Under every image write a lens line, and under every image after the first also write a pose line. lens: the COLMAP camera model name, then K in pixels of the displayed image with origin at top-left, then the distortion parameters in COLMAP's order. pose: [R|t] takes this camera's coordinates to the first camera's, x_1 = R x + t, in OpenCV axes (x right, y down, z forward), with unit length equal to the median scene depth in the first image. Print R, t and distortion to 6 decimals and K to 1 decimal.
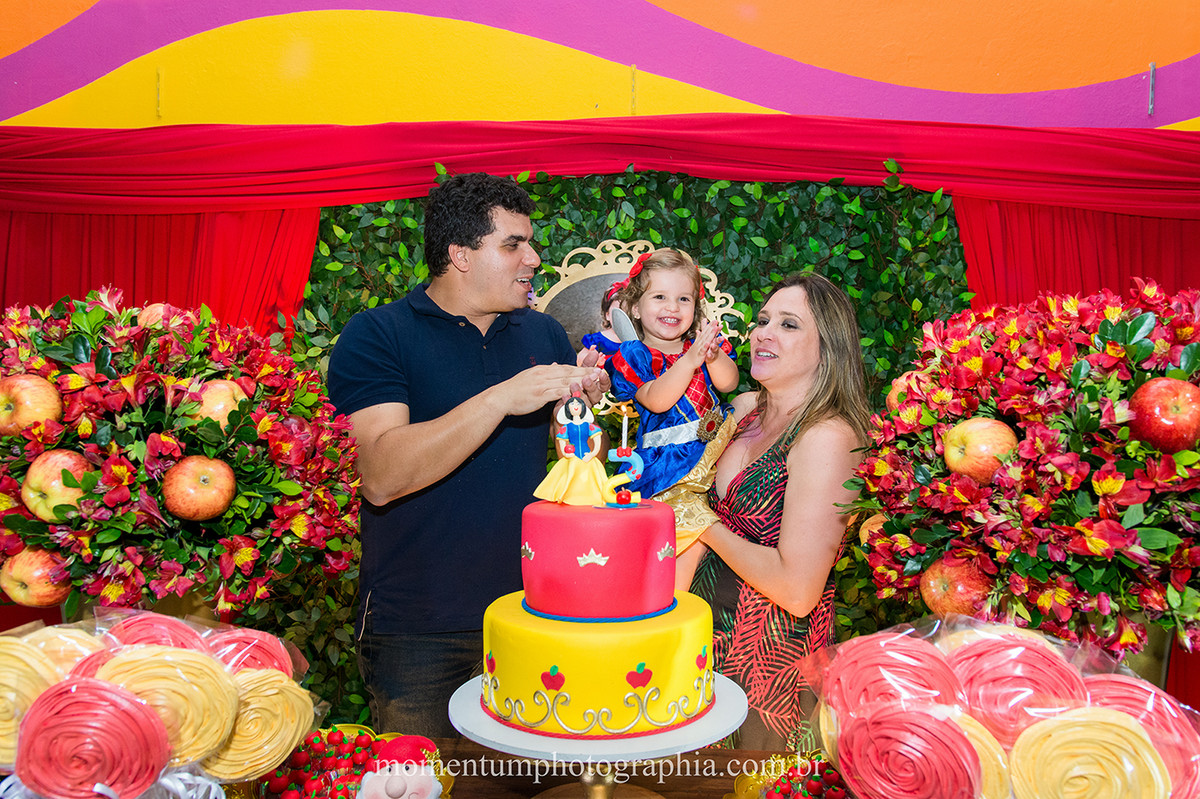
lens RADIAL K [[958.3, 0, 607.1], [0, 958.3, 403.9], [0, 0, 1]] dist [0.008392, -0.001147]
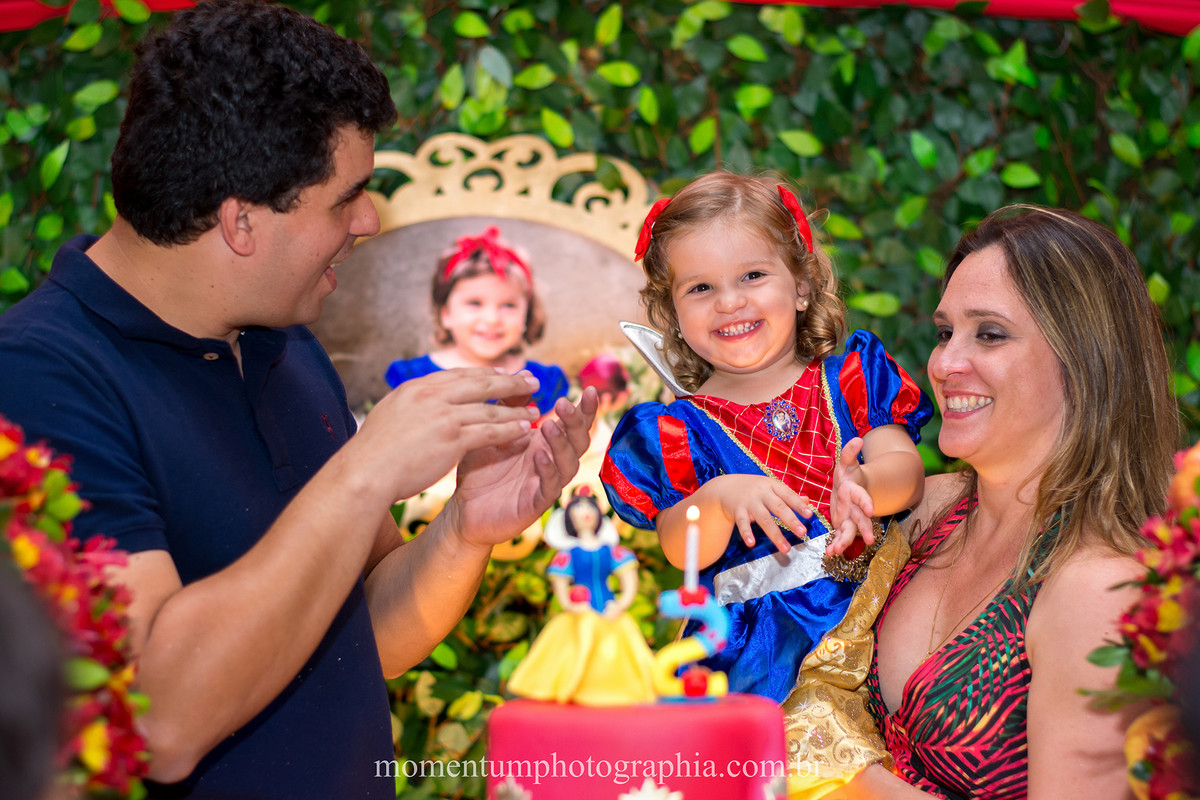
lens RADIAL K [[2707.2, 0, 601.3], [0, 2707.2, 395.5], [0, 0, 1]] dist [-0.144395, 0.000000]
pose [[0.991702, -0.007364, 0.128347, -0.084242], [0.014421, 0.998429, -0.054144, 0.007350], [-0.127747, 0.055545, 0.990250, -0.175170]]
